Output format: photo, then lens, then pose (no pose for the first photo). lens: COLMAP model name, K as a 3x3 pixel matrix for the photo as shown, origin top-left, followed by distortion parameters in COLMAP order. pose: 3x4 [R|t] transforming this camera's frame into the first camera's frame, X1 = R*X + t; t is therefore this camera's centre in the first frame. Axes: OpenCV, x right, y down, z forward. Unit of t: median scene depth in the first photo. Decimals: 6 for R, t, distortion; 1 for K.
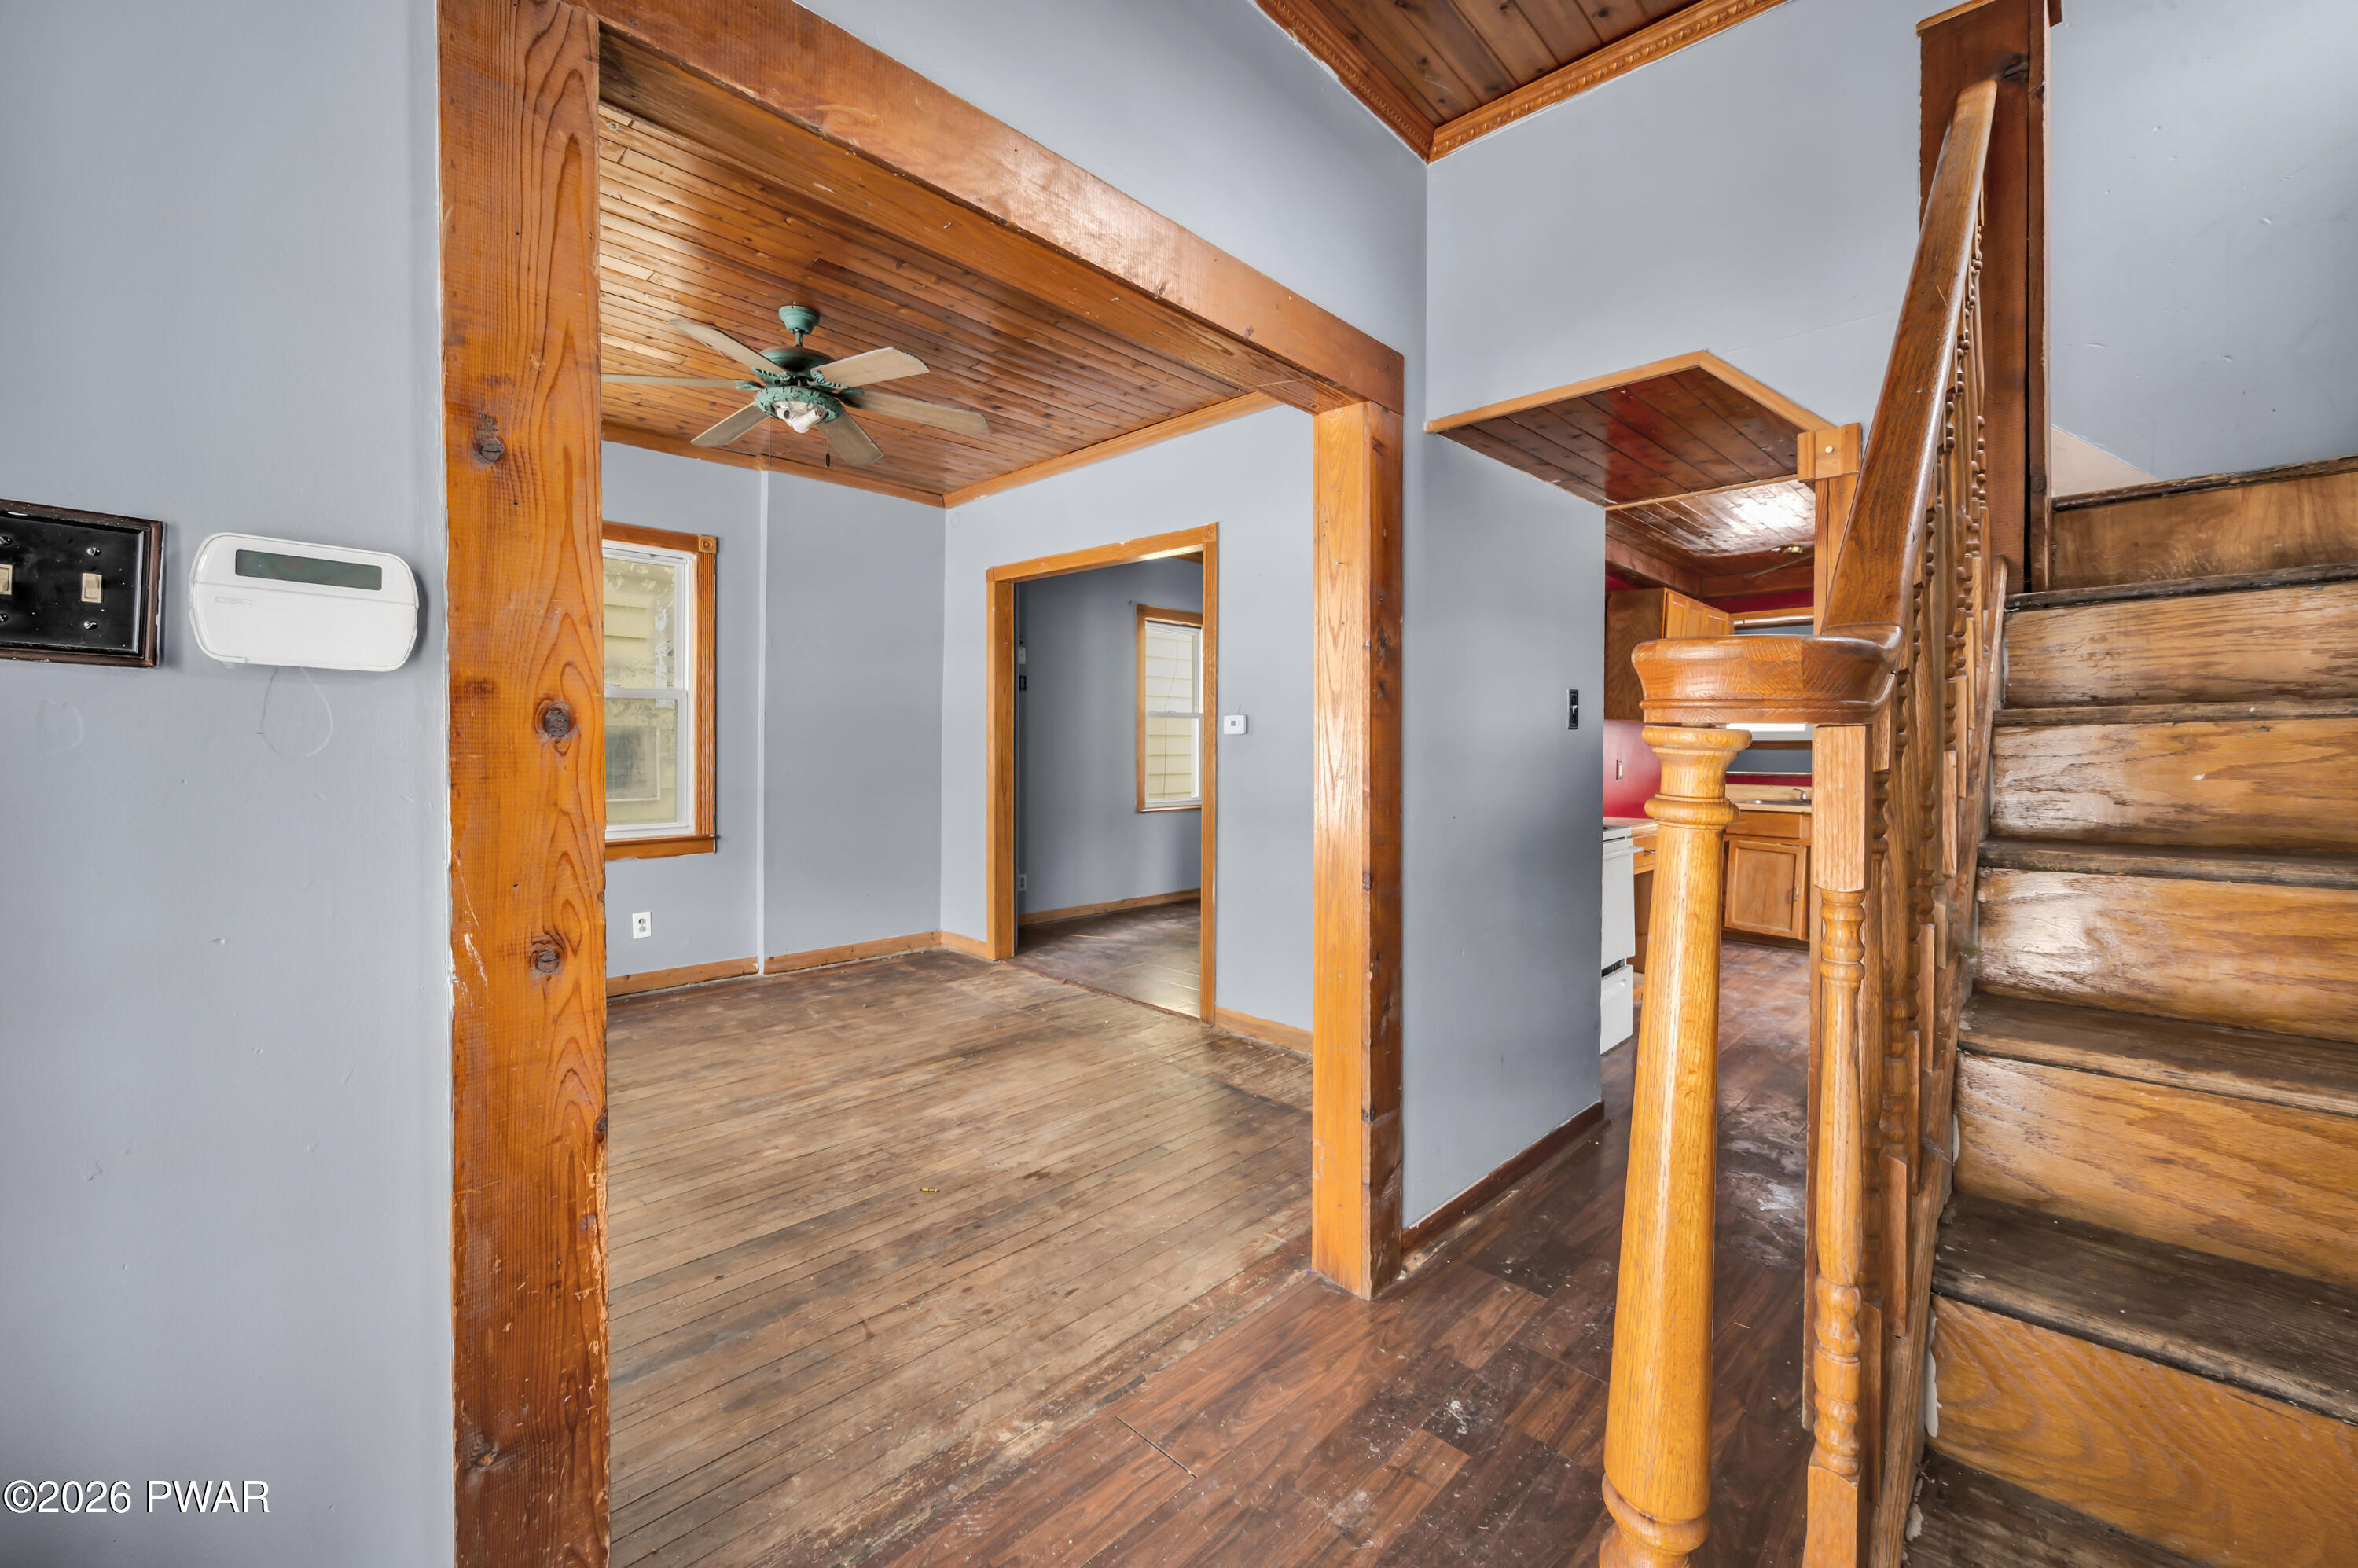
lens RADIAL K [[941.0, 0, 1174.6], [0, 941.0, 752.7], [0, 0, 1]] dist [-0.000290, -0.000104]
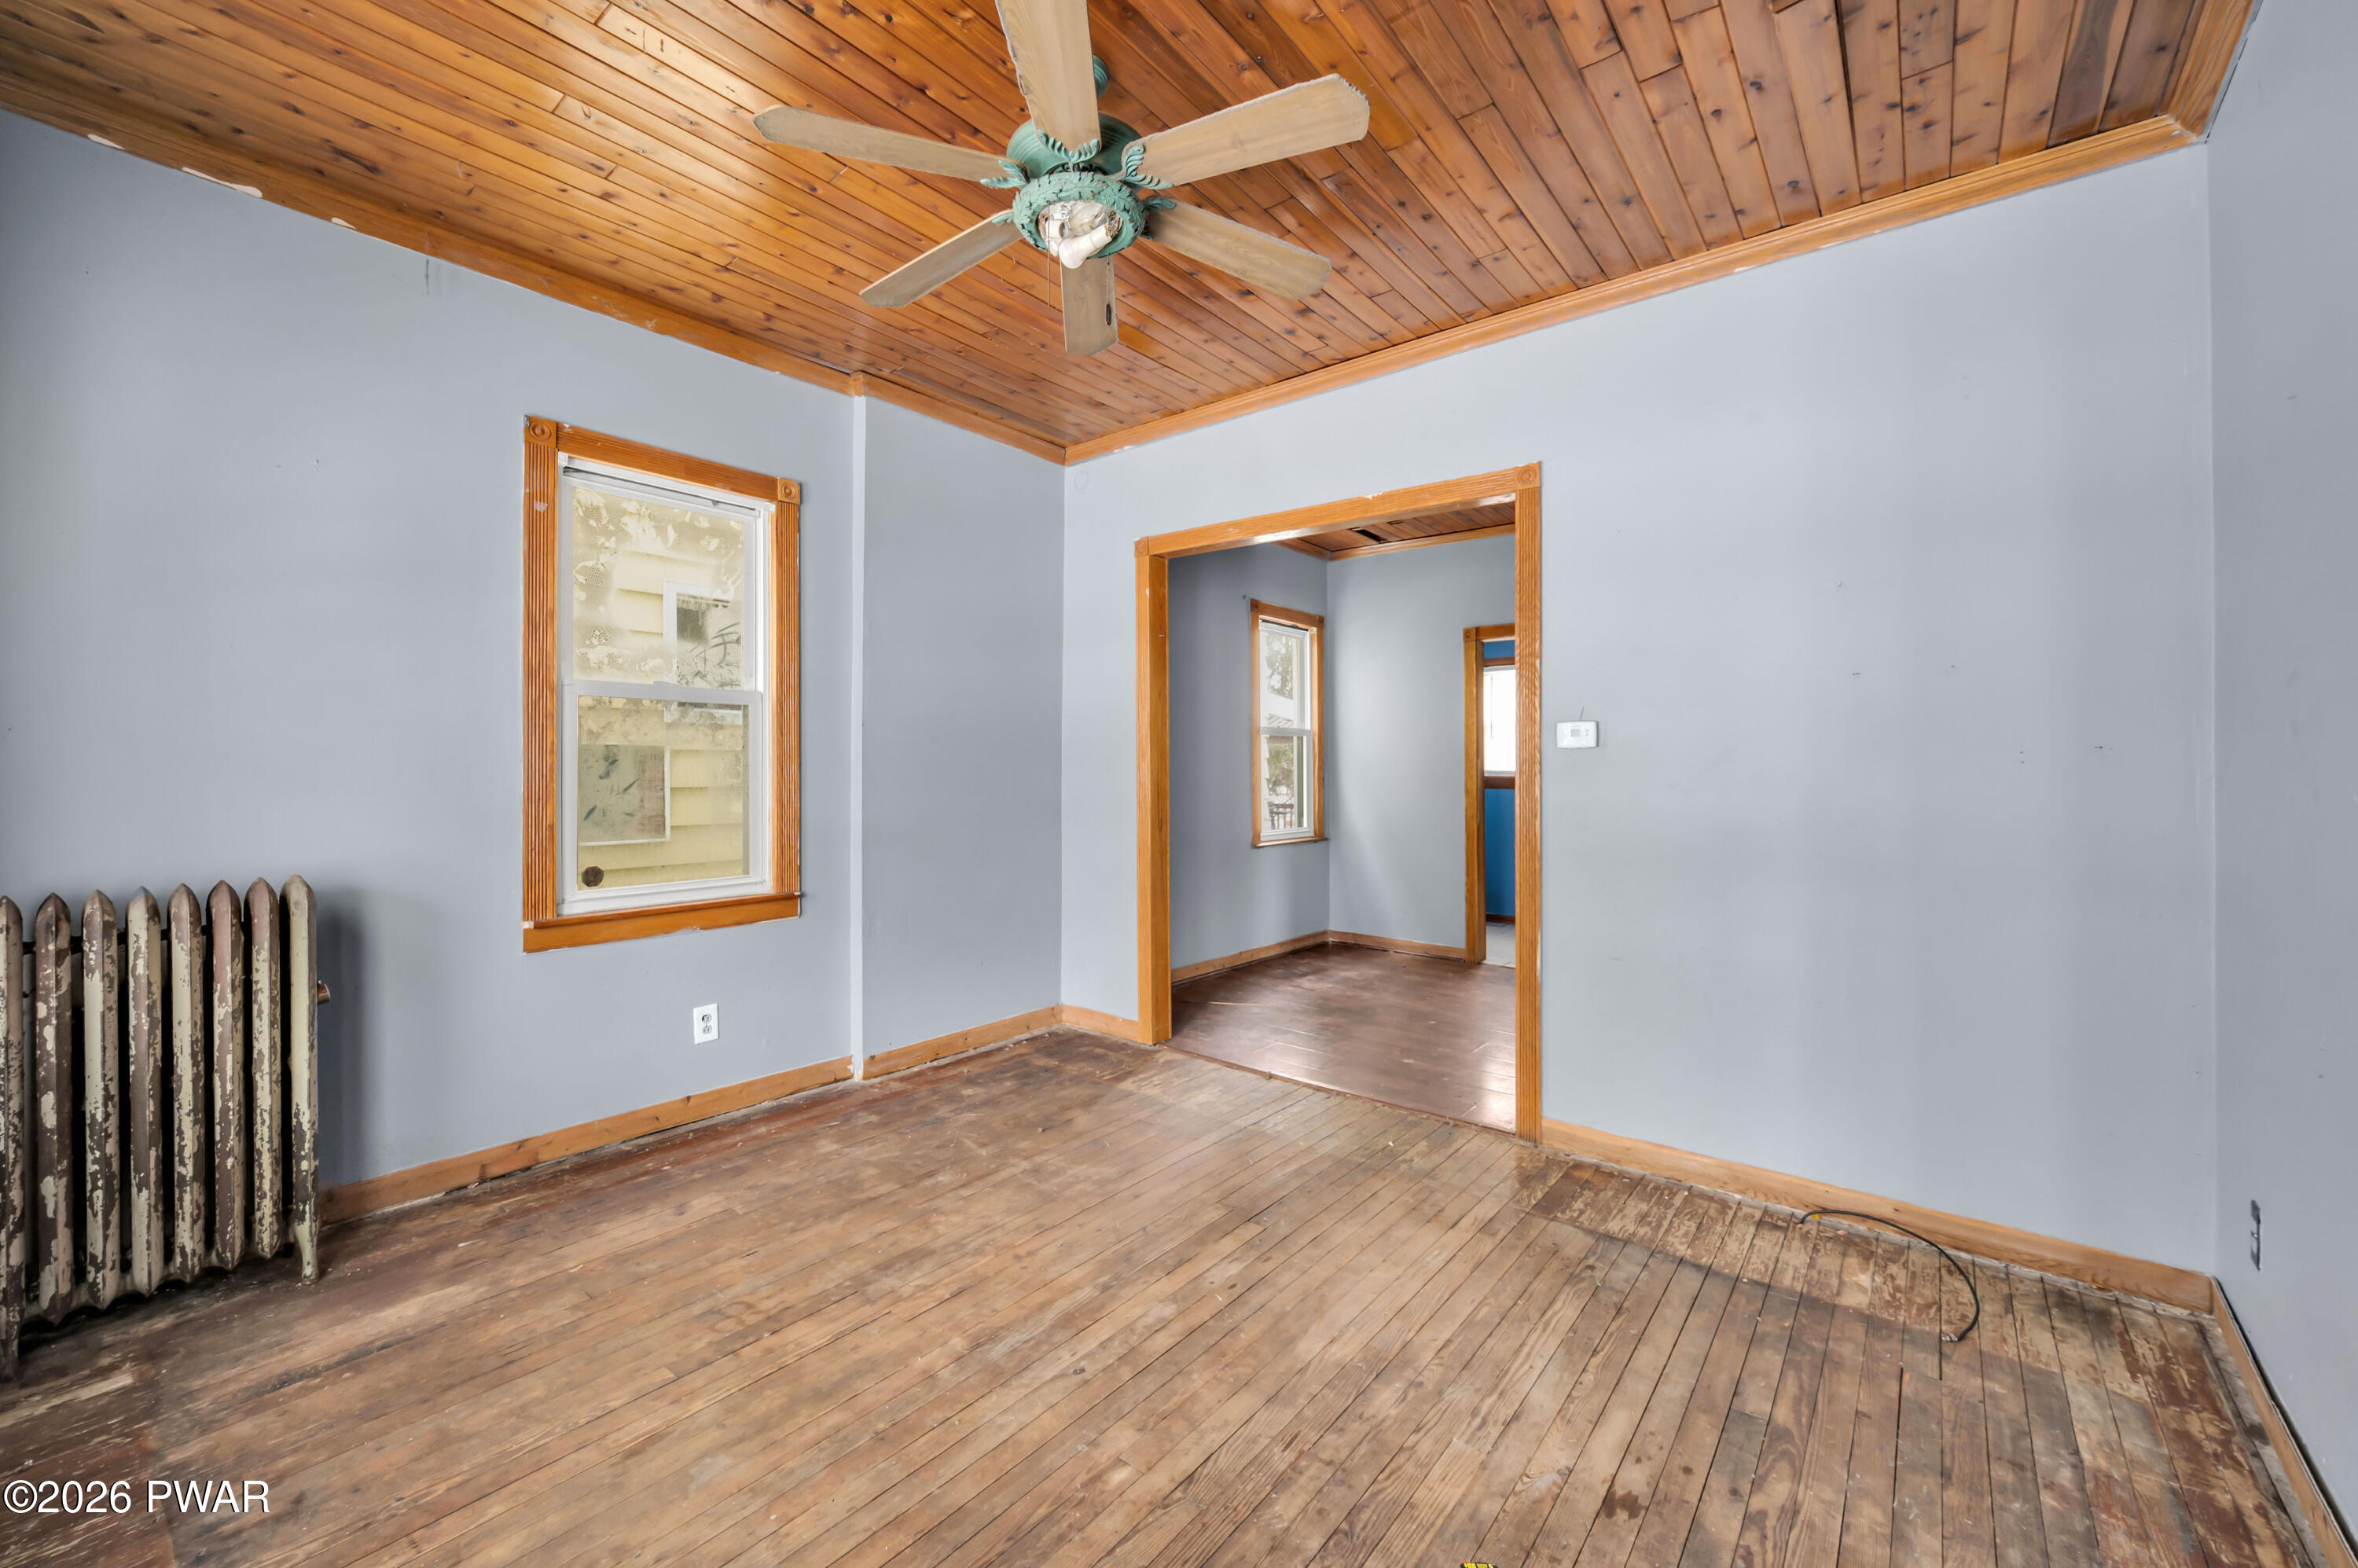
lens RADIAL K [[933.1, 0, 1176.2], [0, 933.1, 771.5], [0, 0, 1]] dist [-0.000070, 0.000178]
pose [[0.995747, -0.006493, 0.091905, -0.308128], [0.007065, 0.999958, -0.005895, 0.000821], [-0.091863, 0.006519, 0.995750, 0.298935]]
